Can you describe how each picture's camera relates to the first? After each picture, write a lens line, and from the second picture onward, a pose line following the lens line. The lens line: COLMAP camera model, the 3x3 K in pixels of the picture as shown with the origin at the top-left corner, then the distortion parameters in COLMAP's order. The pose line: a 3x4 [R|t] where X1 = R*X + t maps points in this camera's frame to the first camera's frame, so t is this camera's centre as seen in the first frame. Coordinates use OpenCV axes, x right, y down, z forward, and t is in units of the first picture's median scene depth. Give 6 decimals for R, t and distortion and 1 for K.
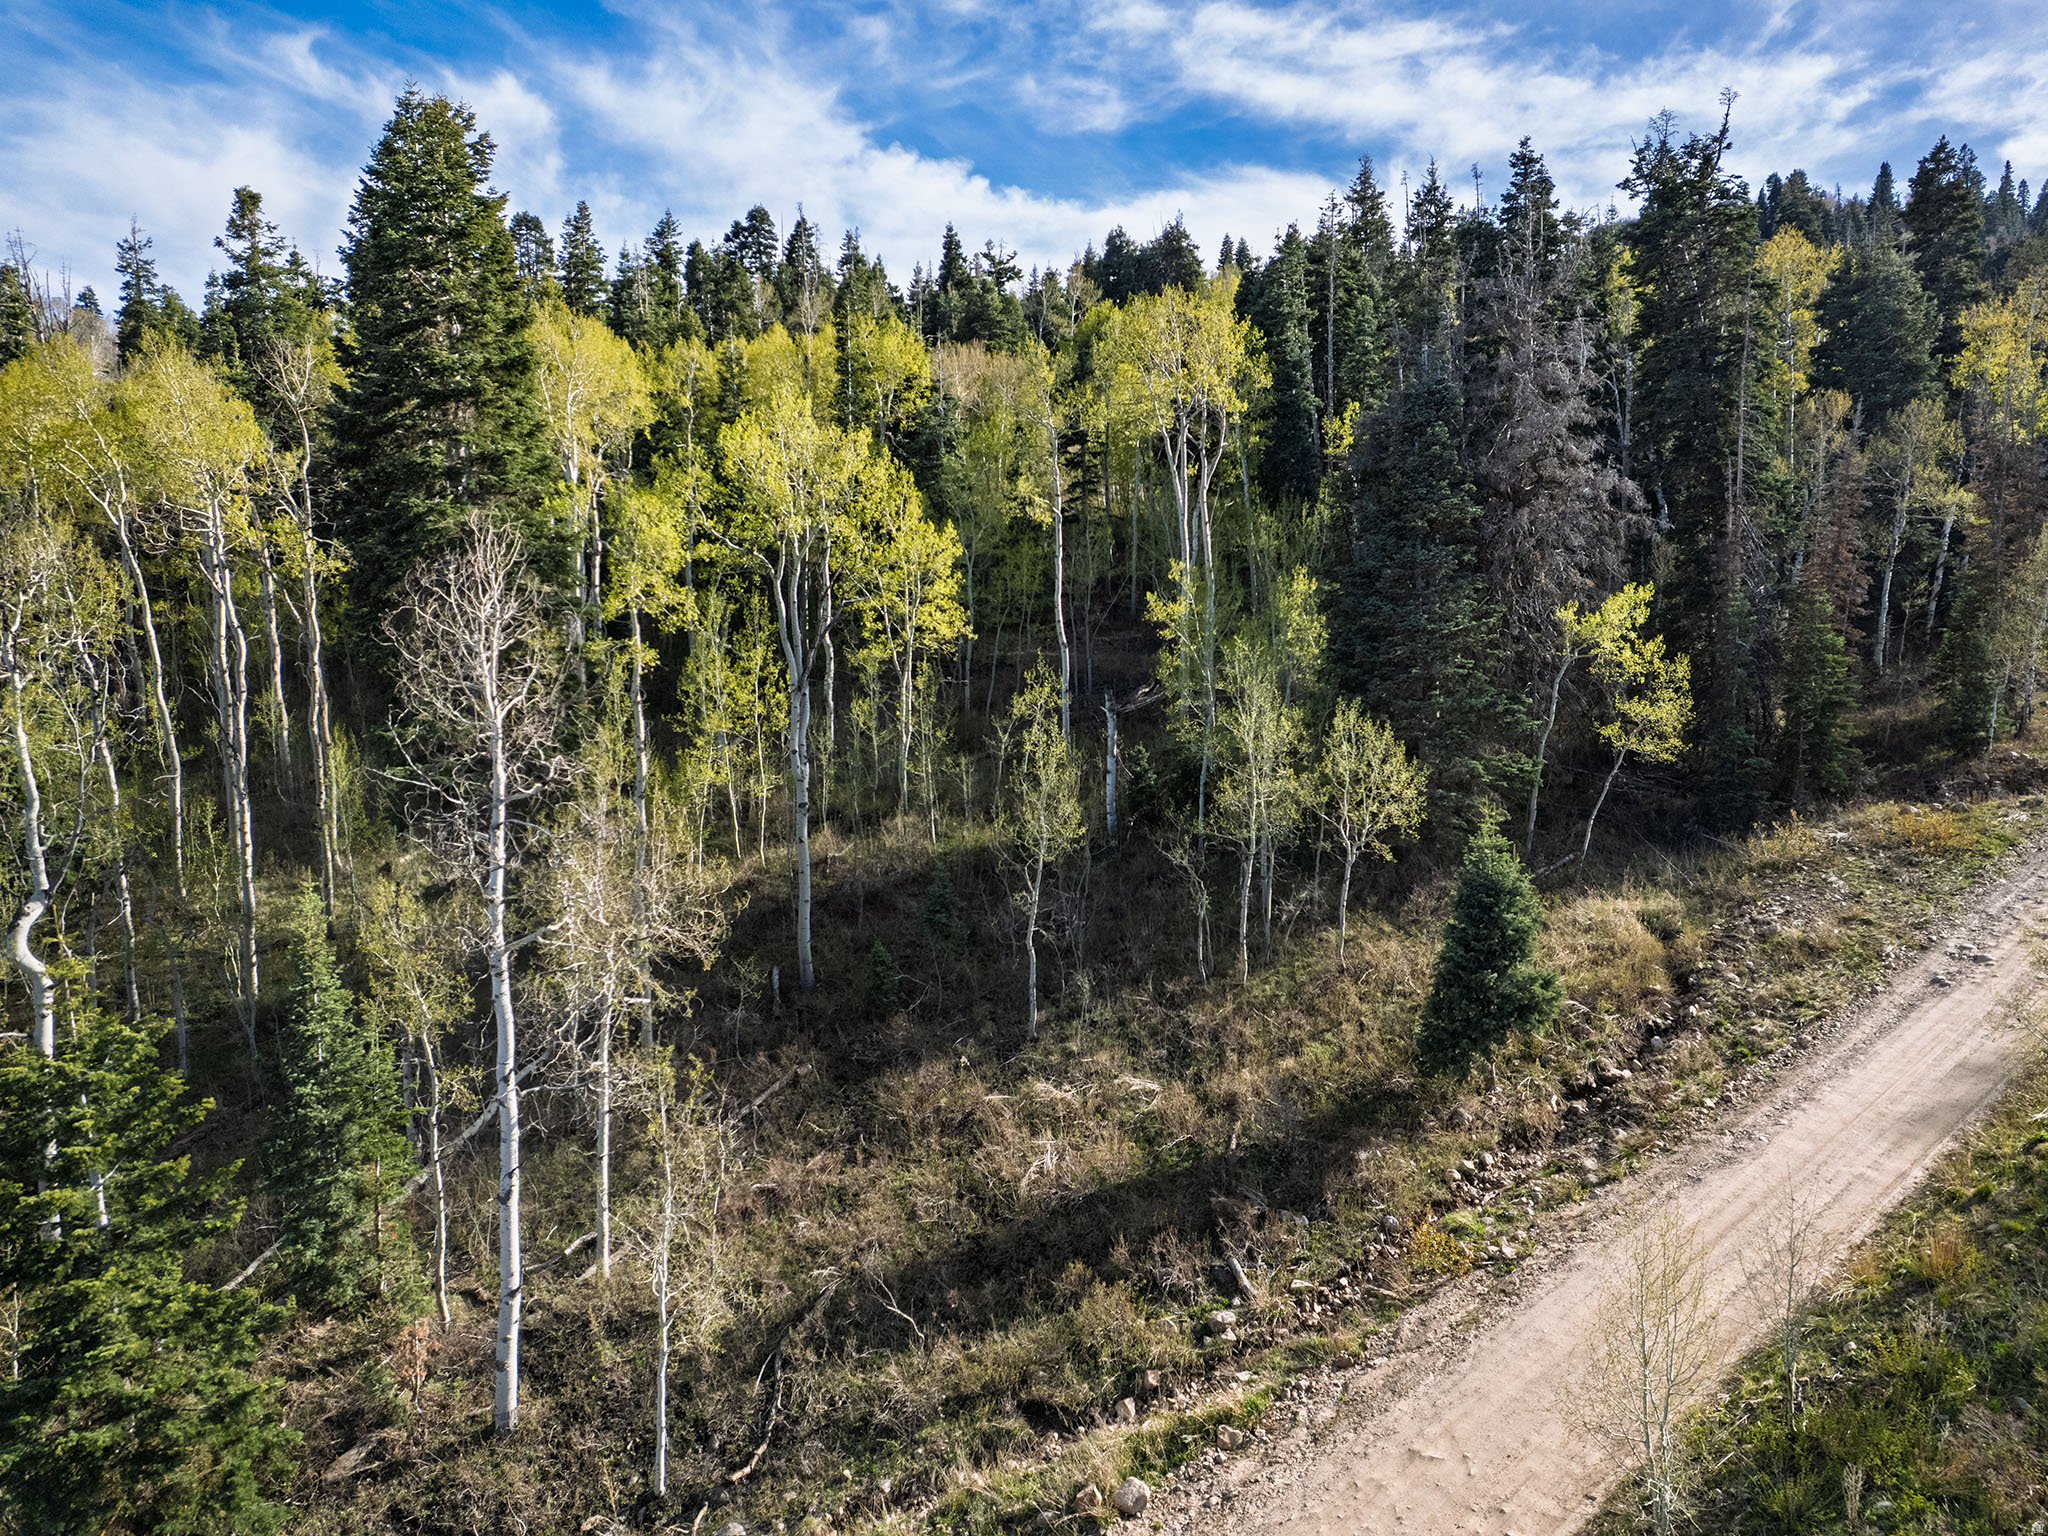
lens RADIAL K [[1393.3, 0, 1090.6], [0, 1393.3, 771.0], [0, 0, 1]] dist [-0.070441, 0.070185]
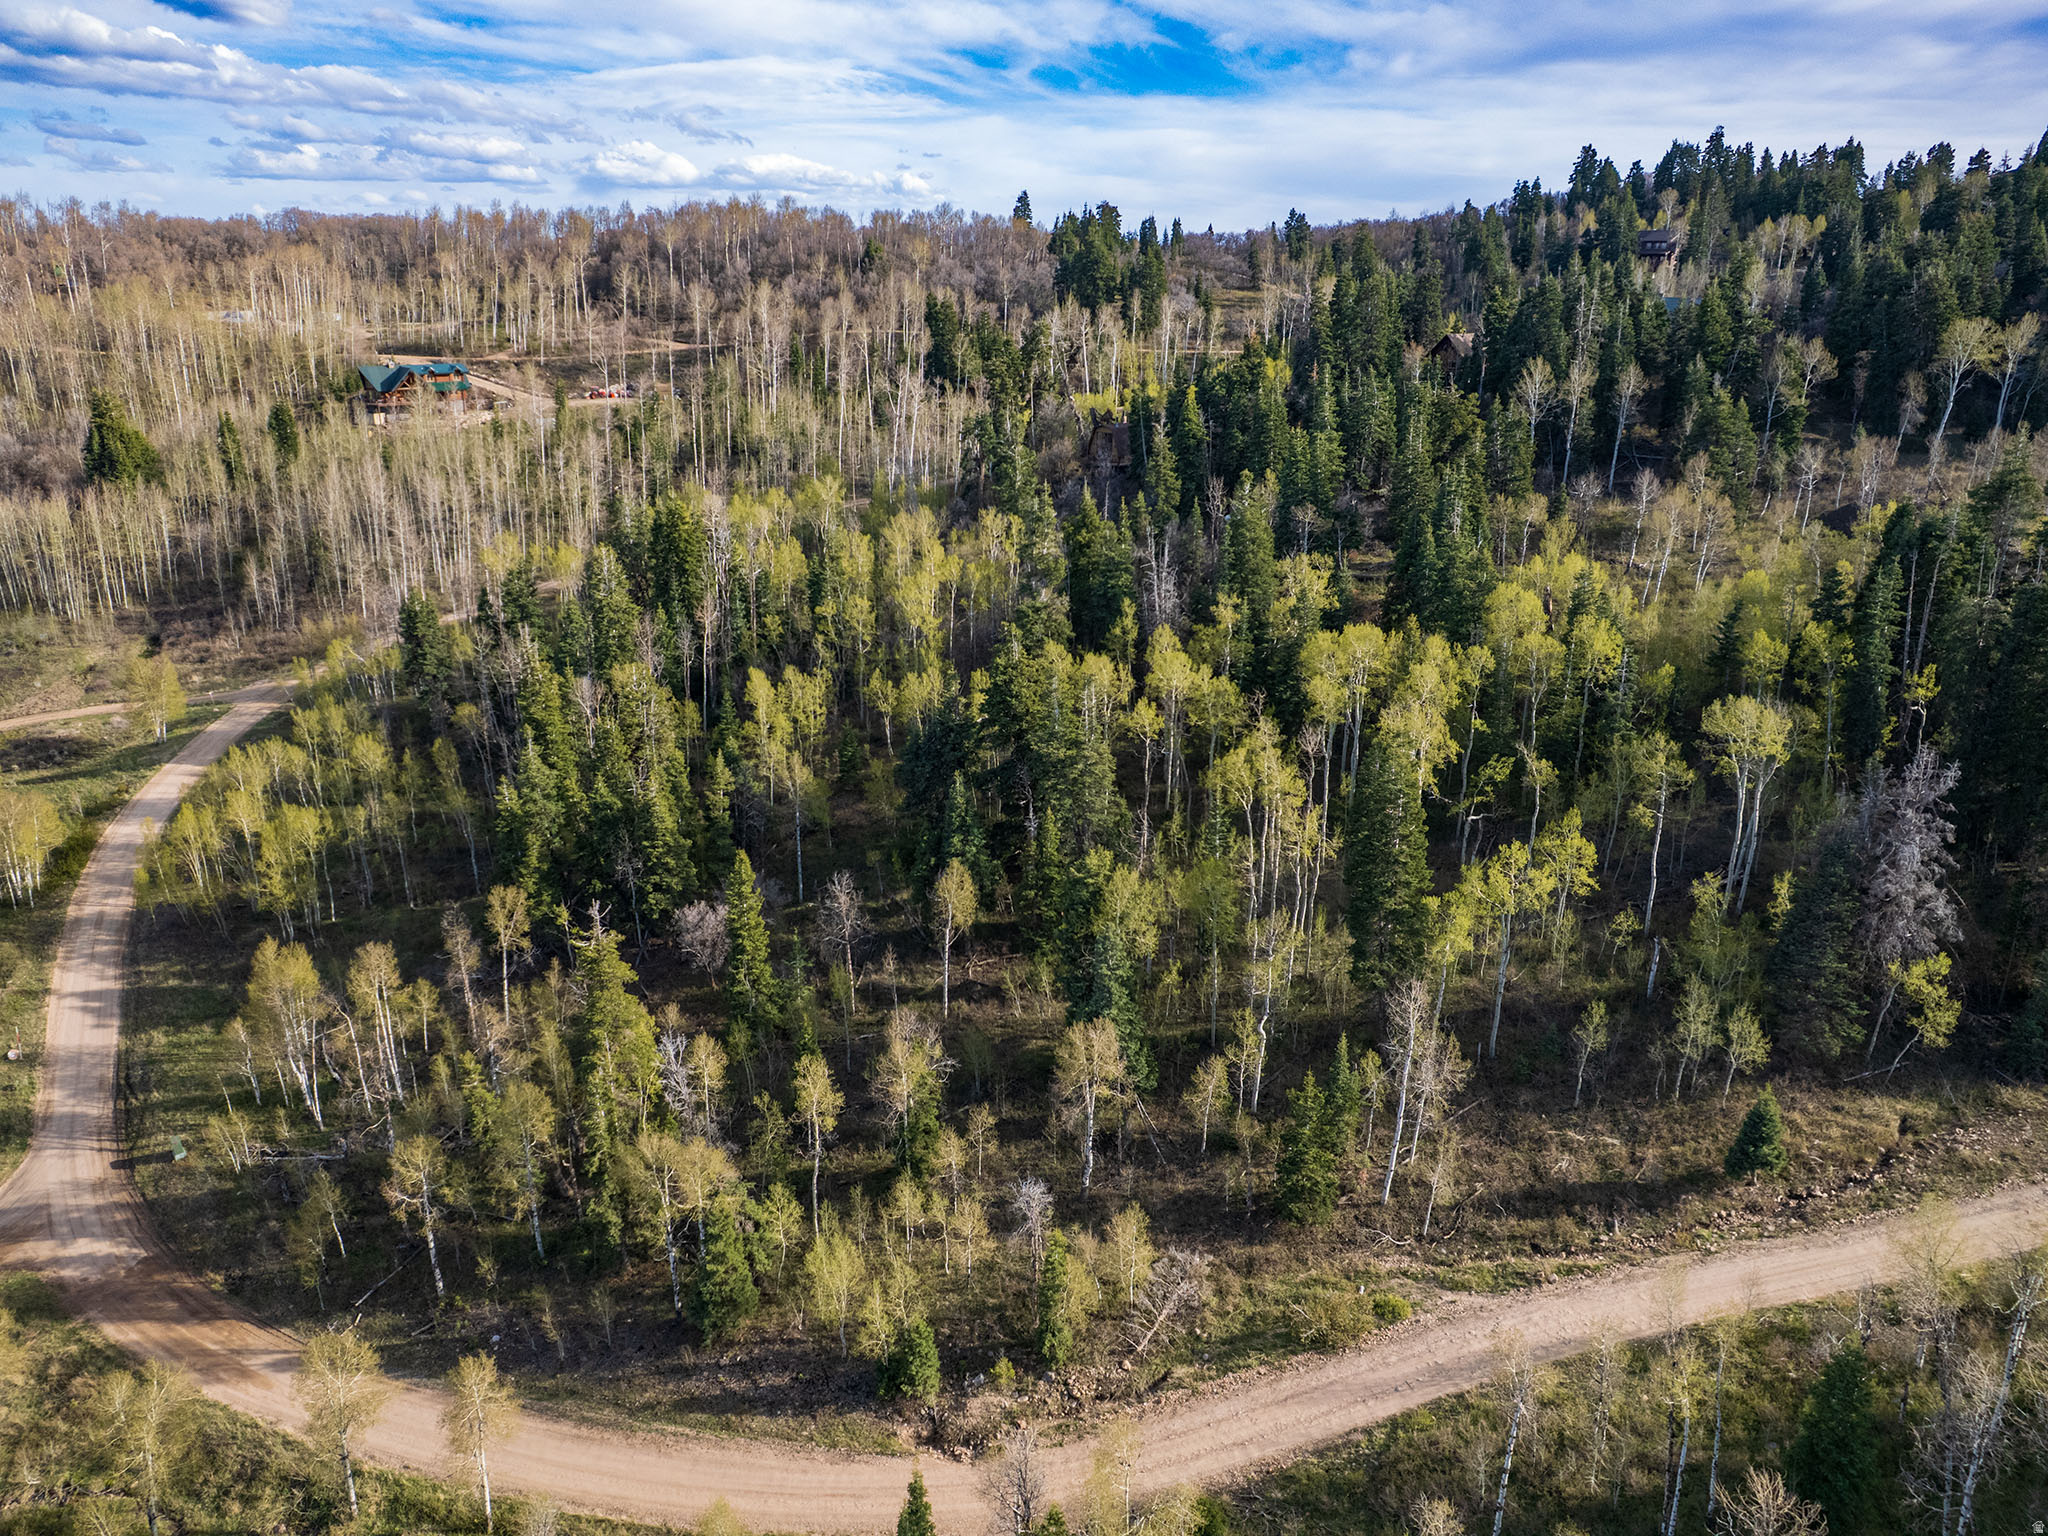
lens RADIAL K [[1393.3, 0, 1090.6], [0, 1393.3, 771.0], [0, 0, 1]] dist [-0.070441, 0.070185]
pose [[0.866902, 0.177922, -0.465644, 0.311887], [-0.087763, 0.974017, 0.208781, -1.051384], [0.490692, -0.140127, 0.859992, -1.866854]]
